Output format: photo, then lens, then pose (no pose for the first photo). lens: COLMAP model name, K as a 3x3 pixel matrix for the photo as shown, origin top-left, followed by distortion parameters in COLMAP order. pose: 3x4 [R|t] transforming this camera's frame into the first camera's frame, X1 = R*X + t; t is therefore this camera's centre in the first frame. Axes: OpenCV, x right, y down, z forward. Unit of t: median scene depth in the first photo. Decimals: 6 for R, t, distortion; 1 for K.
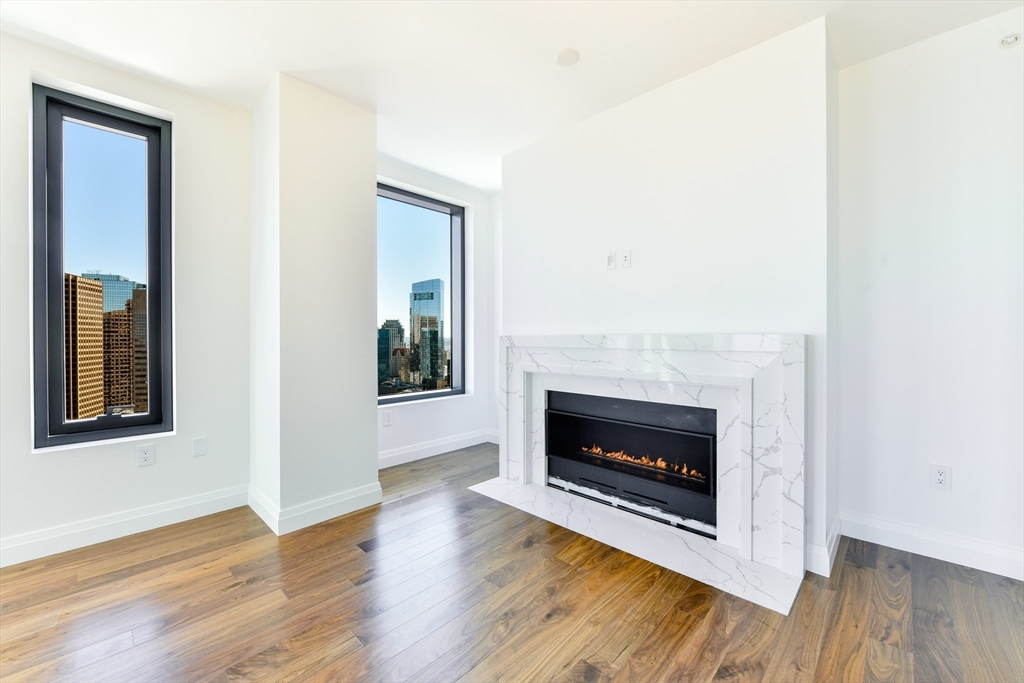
lens RADIAL K [[404.5, 0, 515.3], [0, 404.5, 340.0], [0, 0, 1]] dist [-0.003218, -0.000403]
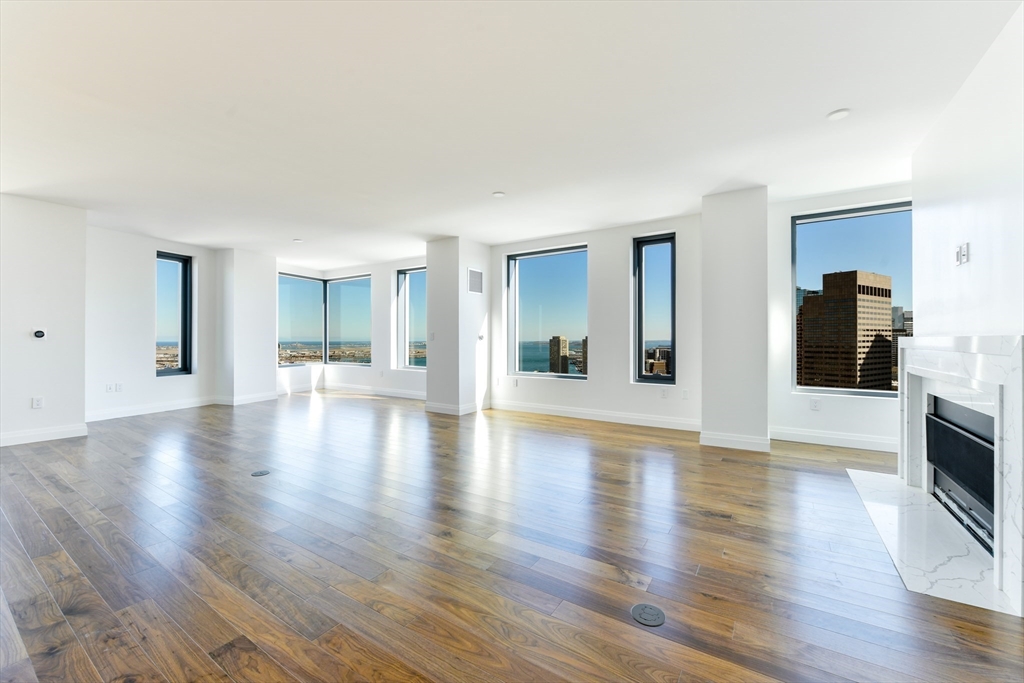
lens RADIAL K [[405.6, 0, 519.1], [0, 405.6, 340.5], [0, 0, 1]] dist [-0.001230, -0.003584]
pose [[0.195004, 0.005168, -0.980789, 0.835967], [-0.007585, 0.999964, 0.003761, 0.001030], [0.980773, 0.006705, 0.195036, -0.142160]]
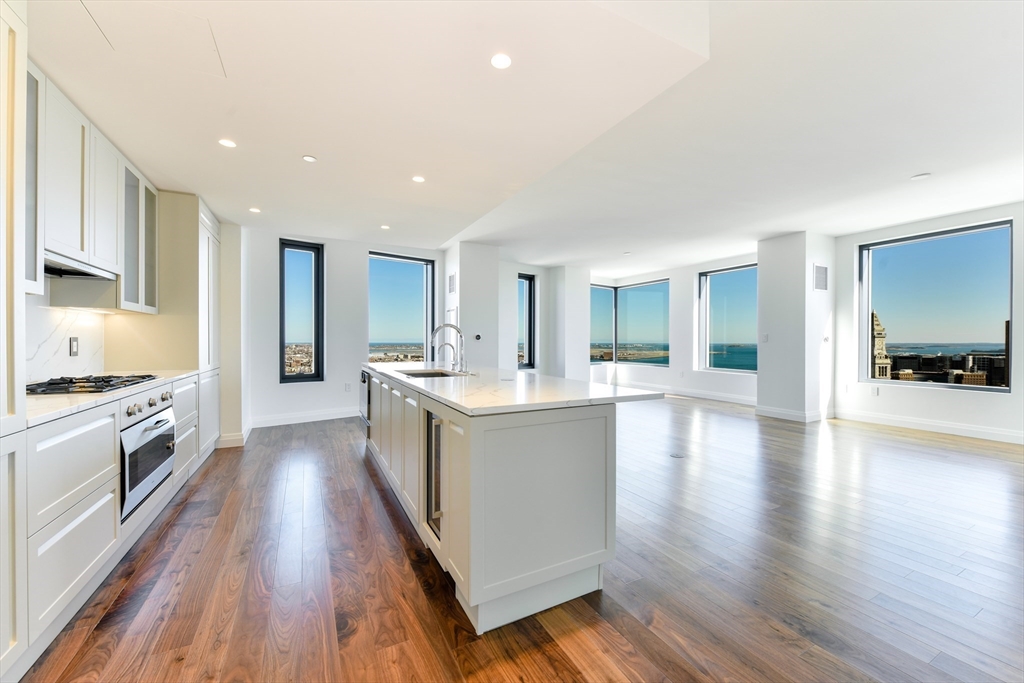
lens RADIAL K [[404.5, 0, 515.3], [0, 404.5, 340.0], [0, 0, 1]] dist [-0.003218, -0.000403]
pose [[-0.314513, -0.000978, -0.949253, 1.001183], [-0.007071, 0.999974, 0.001313, 0.007799], [0.949227, 0.007125, -0.314512, -0.722111]]
